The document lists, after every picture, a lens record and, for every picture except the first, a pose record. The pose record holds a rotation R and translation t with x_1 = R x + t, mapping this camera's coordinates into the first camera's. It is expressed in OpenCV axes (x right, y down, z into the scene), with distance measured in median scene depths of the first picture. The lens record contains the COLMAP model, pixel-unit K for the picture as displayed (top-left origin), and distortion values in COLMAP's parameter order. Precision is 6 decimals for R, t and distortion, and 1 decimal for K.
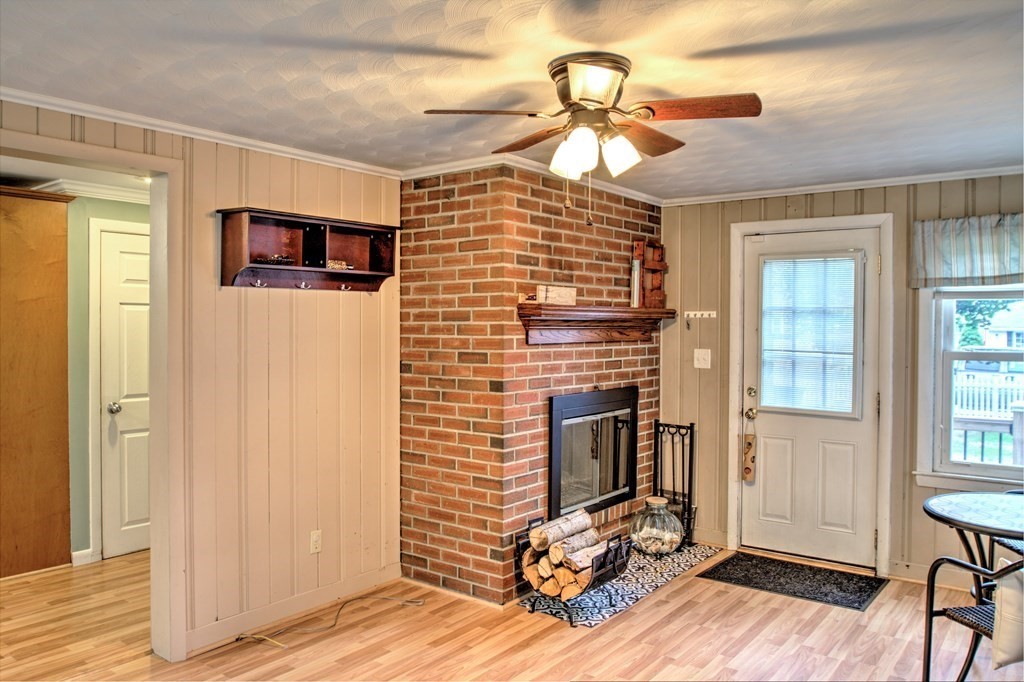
lens RADIAL K [[755.2, 0, 520.4], [0, 755.2, 339.1], [0, 0, 1]] dist [-0.048860, 0.011723]
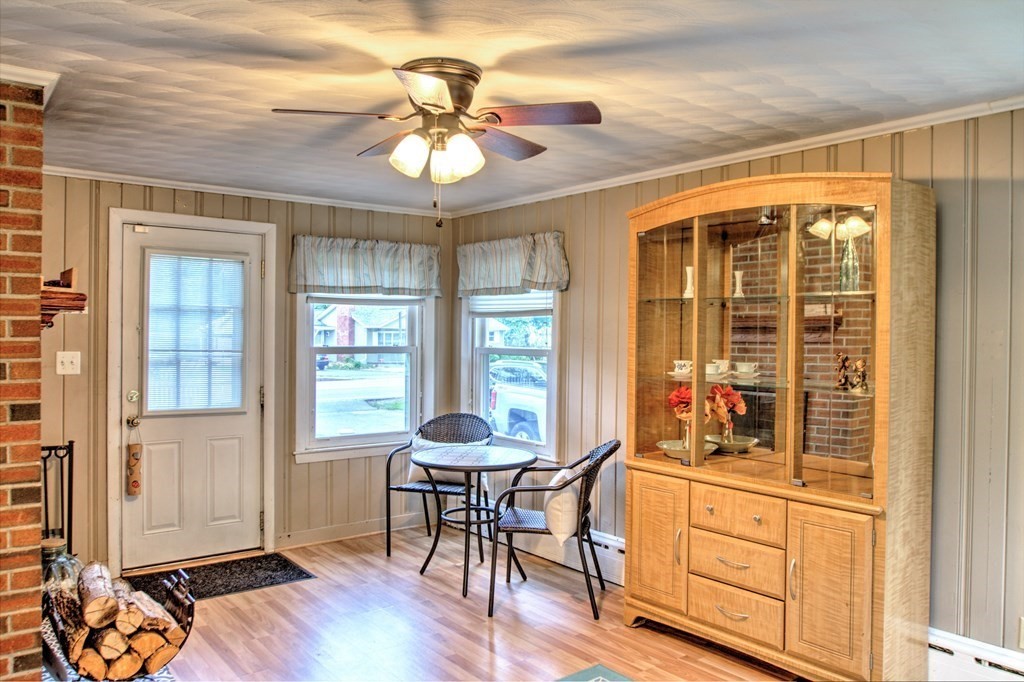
lens RADIAL K [[755.2, 0, 515.3], [0, 755.2, 336.0], [0, 0, 1]] dist [-0.048860, 0.011723]
pose [[0.263230, -0.007901, 0.964701, -0.493919], [0.009264, 0.999941, 0.005661, -0.004568], [-0.964689, 0.007447, 0.263288, 0.359422]]
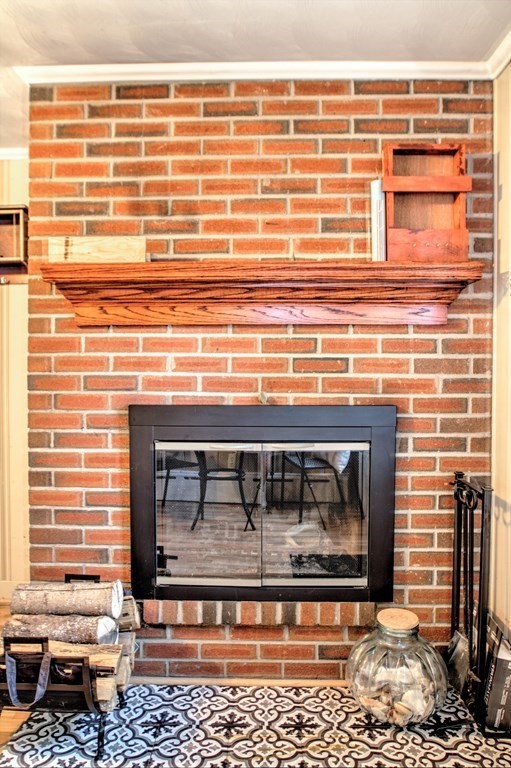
lens RADIAL K [[566.4, 0, 255.0], [0, 566.4, 385.7], [0, 0, 1]] dist [-0.048860, 0.011723]
pose [[0.588420, 0.009106, -0.808504, 0.469392], [-0.015210, 0.999884, 0.000191, 0.052687], [0.808412, 0.012185, 0.588491, 0.722408]]
